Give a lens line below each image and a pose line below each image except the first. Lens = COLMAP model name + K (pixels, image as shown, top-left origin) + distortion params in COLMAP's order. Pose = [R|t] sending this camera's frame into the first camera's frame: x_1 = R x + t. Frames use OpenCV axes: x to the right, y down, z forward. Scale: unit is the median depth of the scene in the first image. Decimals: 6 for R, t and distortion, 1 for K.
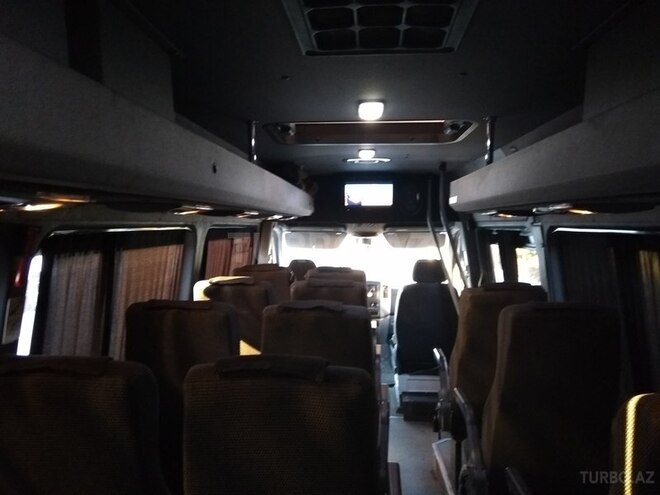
lens RADIAL K [[535.3, 0, 329.8], [0, 535.3, 254.2], [0, 0, 1]] dist [0.061407, -0.079381]
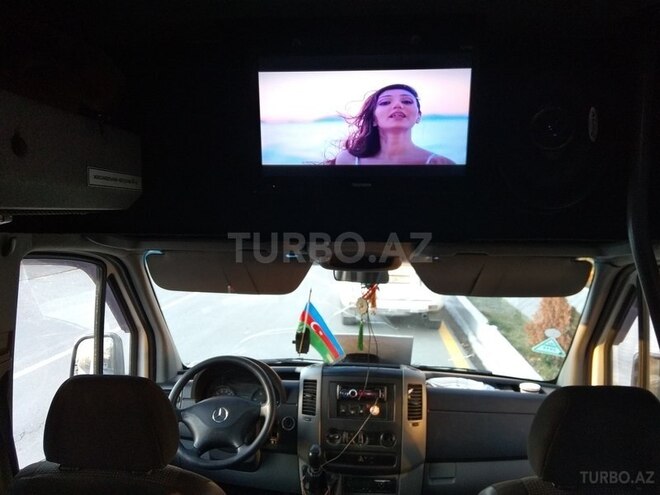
lens RADIAL K [[535.3, 0, 330.1], [0, 535.3, 246.6], [0, 0, 1]] dist [0.061407, -0.079381]
pose [[0.999470, 0.015651, -0.028552, 0.084189], [-0.015657, 0.999877, 0.000020, -0.070619], [0.028549, 0.000427, 0.999592, 0.991418]]
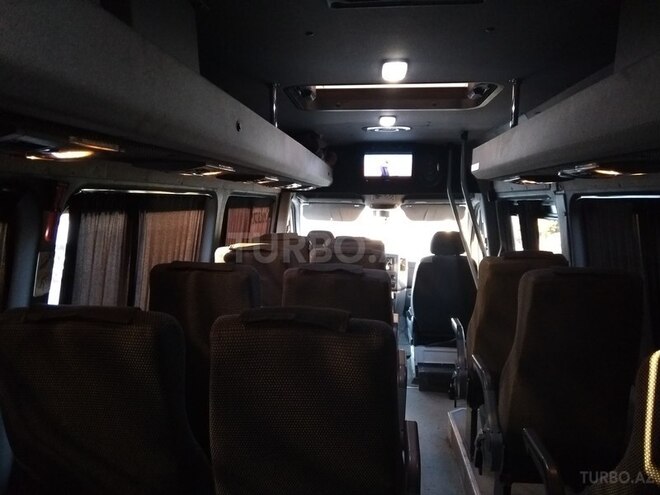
lens RADIAL K [[535.3, 0, 329.2], [0, 535.3, 254.1], [0, 0, 1]] dist [0.061407, -0.079381]
pose [[0.999456, 0.011699, -0.030848, -0.004528], [-0.010345, 0.998993, 0.043667, 0.013765], [0.031328, -0.043324, 0.998570, -0.002953]]
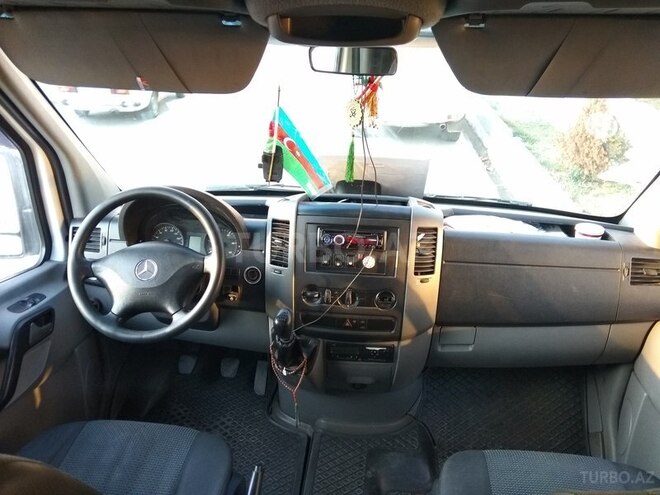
lens RADIAL K [[535.3, 0, 328.0], [0, 535.3, 245.1], [0, 0, 1]] dist [0.061407, -0.079381]
pose [[0.998038, 0.036328, -0.050992, 0.109892], [-0.016873, 0.940380, 0.339707, -0.045540], [0.060292, -0.338180, 0.939148, 1.206412]]
